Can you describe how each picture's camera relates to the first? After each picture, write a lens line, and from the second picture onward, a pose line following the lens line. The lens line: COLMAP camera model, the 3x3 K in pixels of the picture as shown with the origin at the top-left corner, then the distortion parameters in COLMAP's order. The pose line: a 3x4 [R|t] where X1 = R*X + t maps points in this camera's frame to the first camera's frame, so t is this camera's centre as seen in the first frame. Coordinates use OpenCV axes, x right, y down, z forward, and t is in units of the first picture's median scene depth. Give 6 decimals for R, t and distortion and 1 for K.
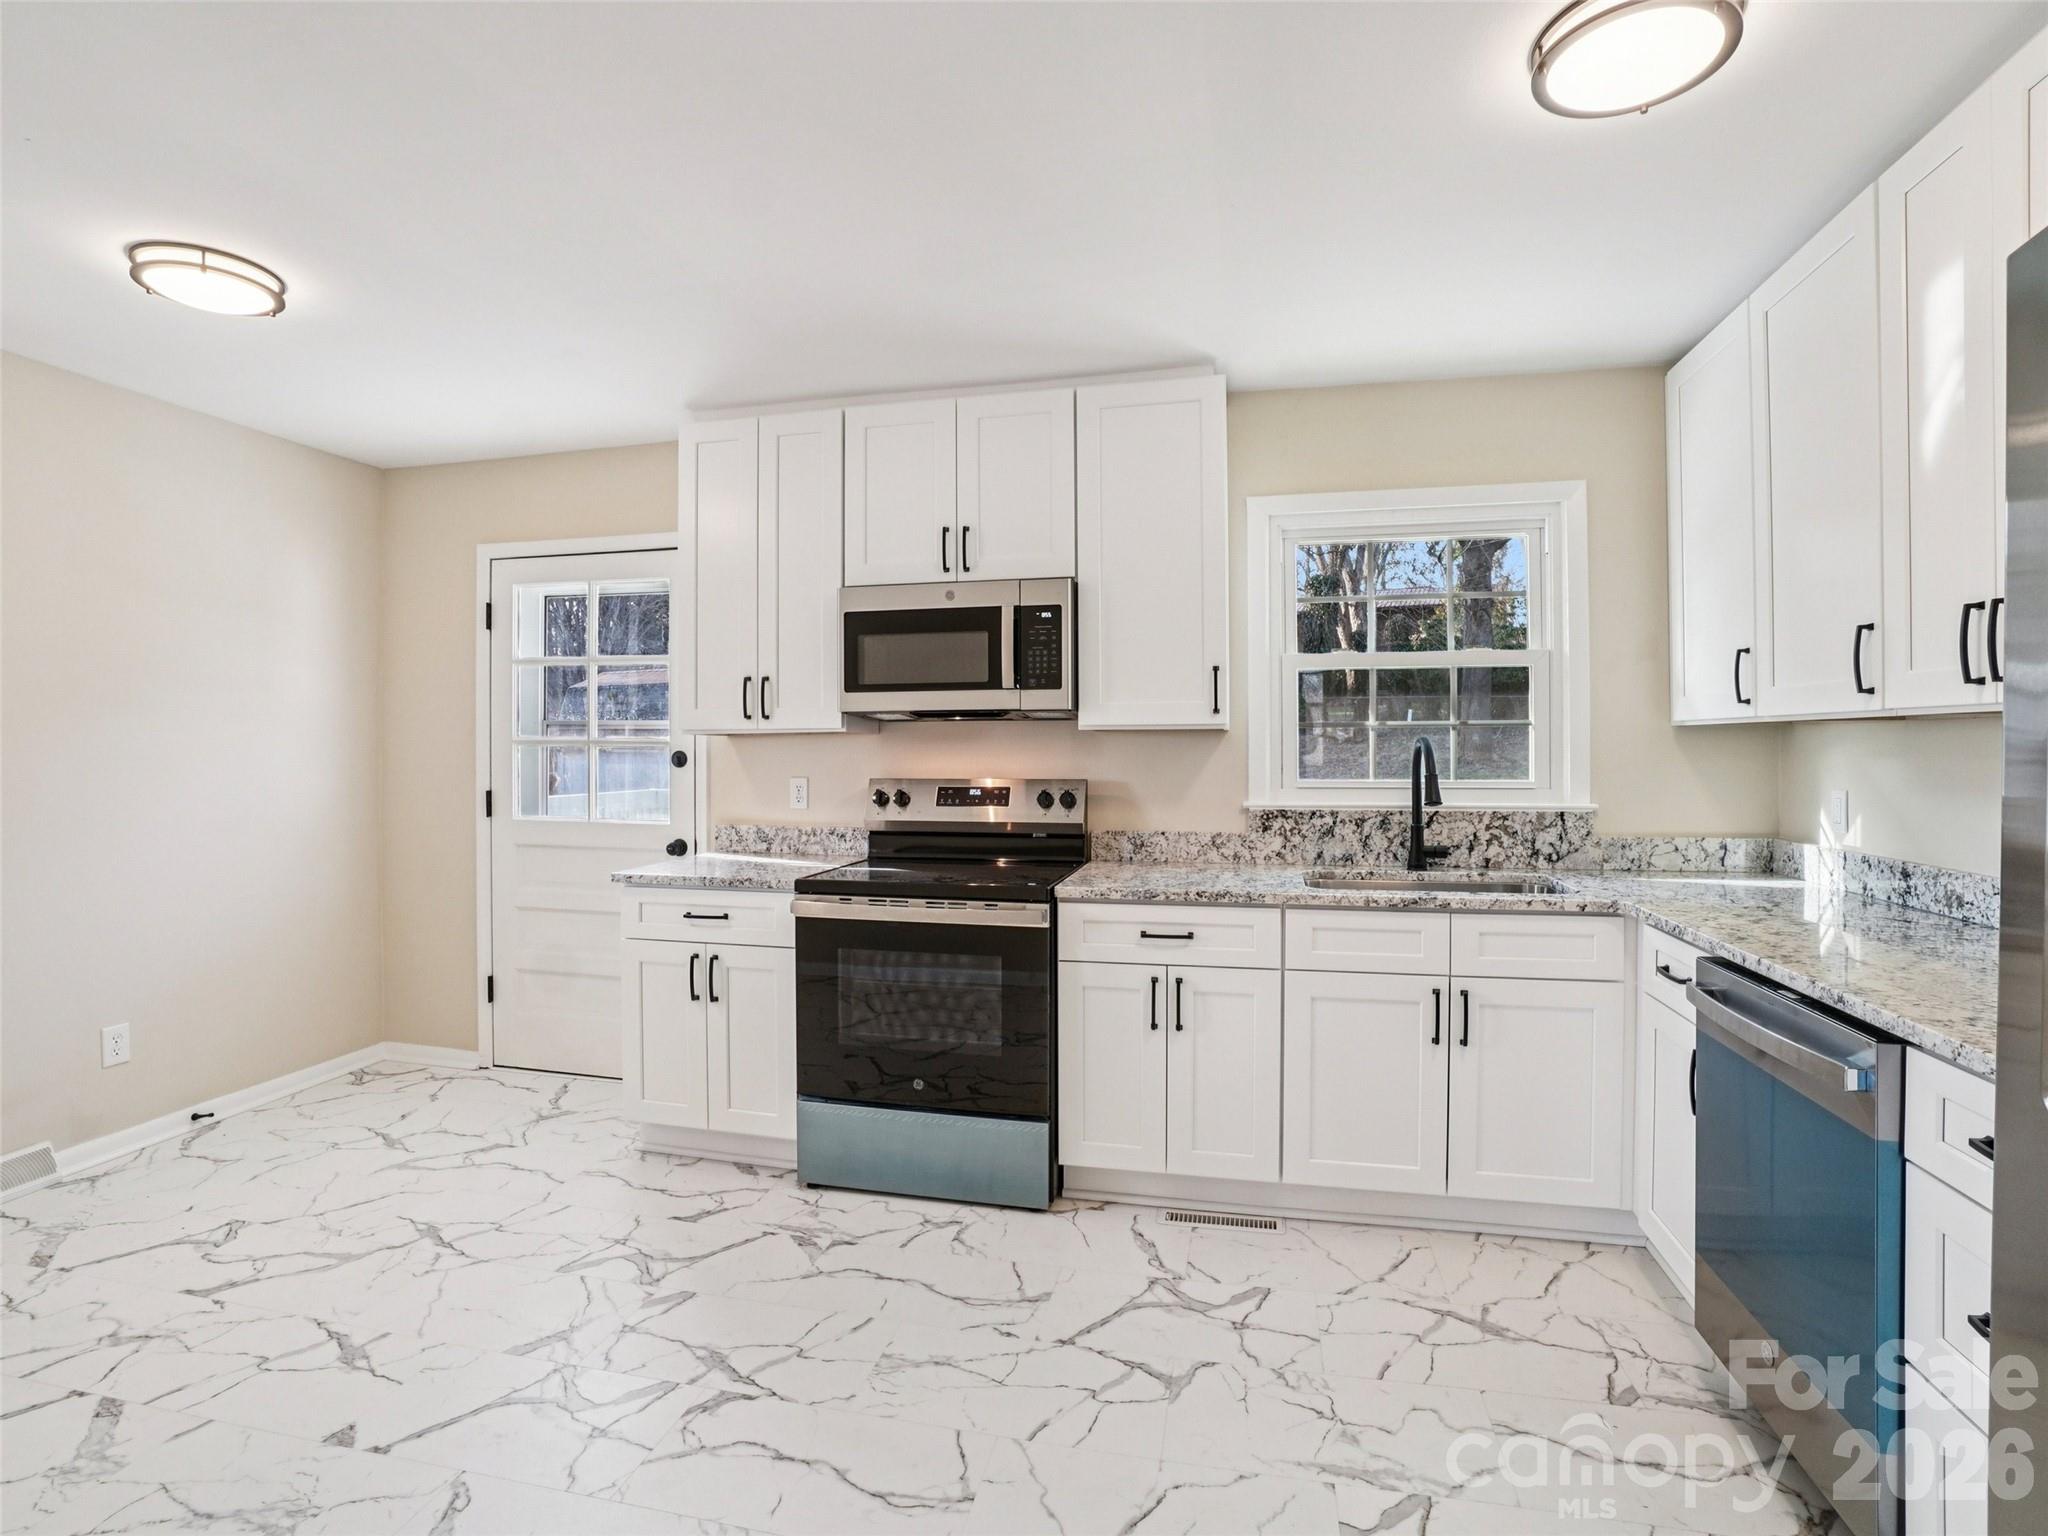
lens RADIAL K [[1012.4, 0, 1017.9], [0, 1012.4, 746.4], [0, 0, 1]] dist [-0.064999, 0.023761]
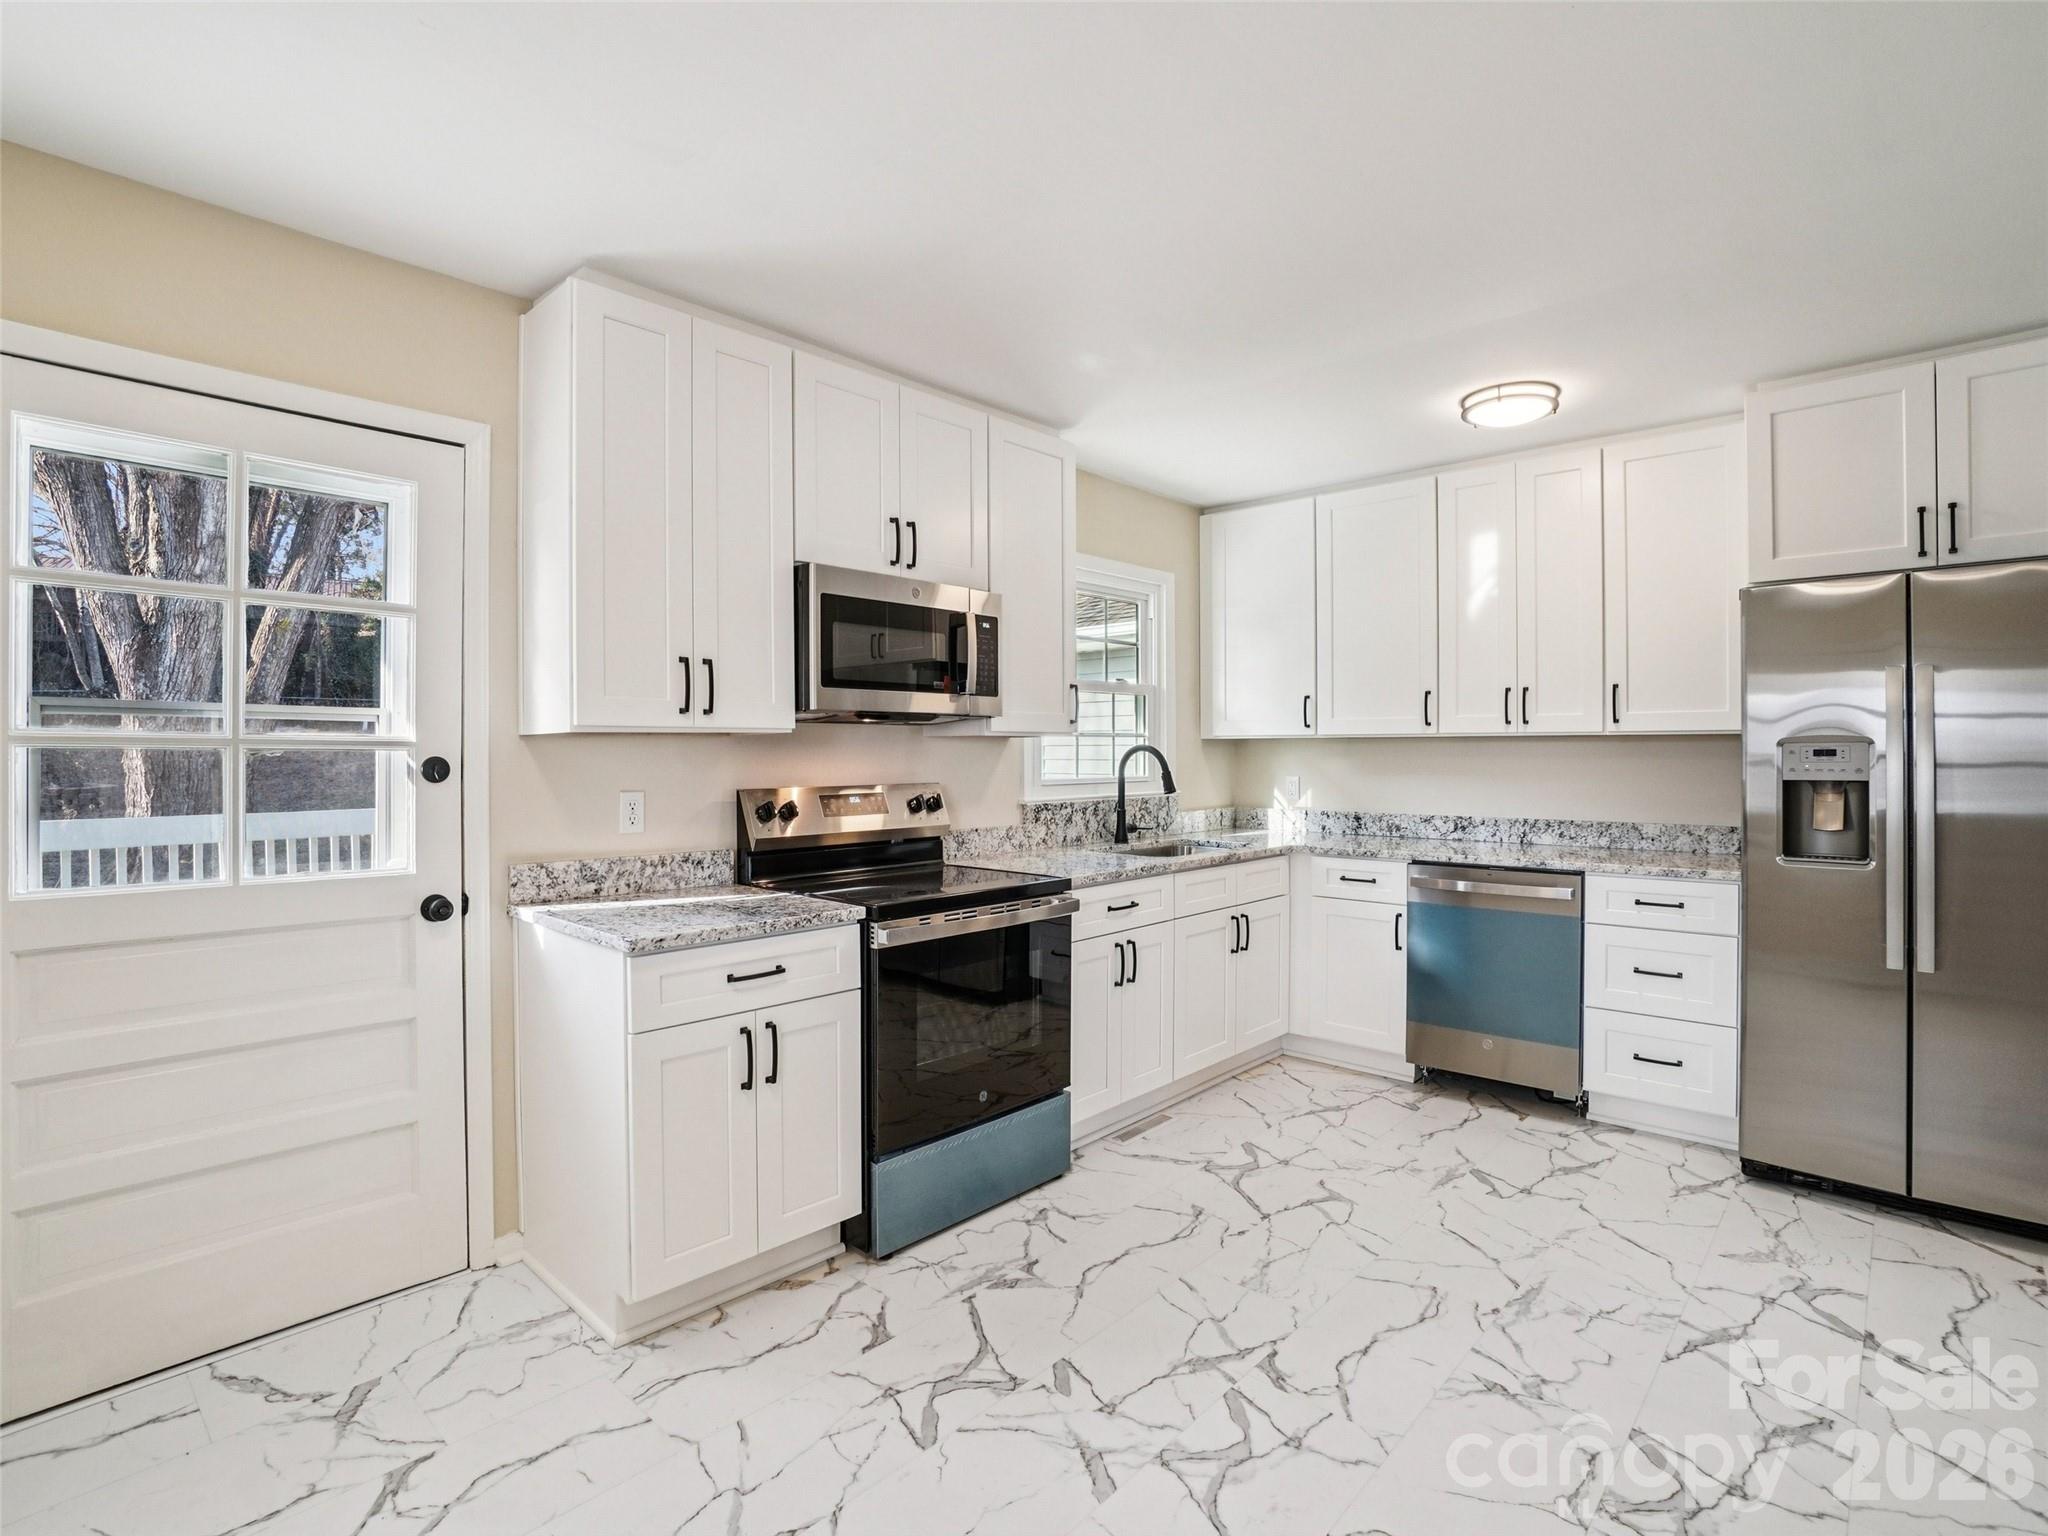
lens RADIAL K [[1005.6, 0, 1016.0], [0, 1005.6, 755.4], [0, 0, 1]] dist [-0.065741, 0.023560]
pose [[0.499691, -0.001195, 0.866203, -0.861942], [0.000371, 0.999999, 0.001166, 0.003694], [-0.866203, -0.000261, 0.499691, 0.455670]]
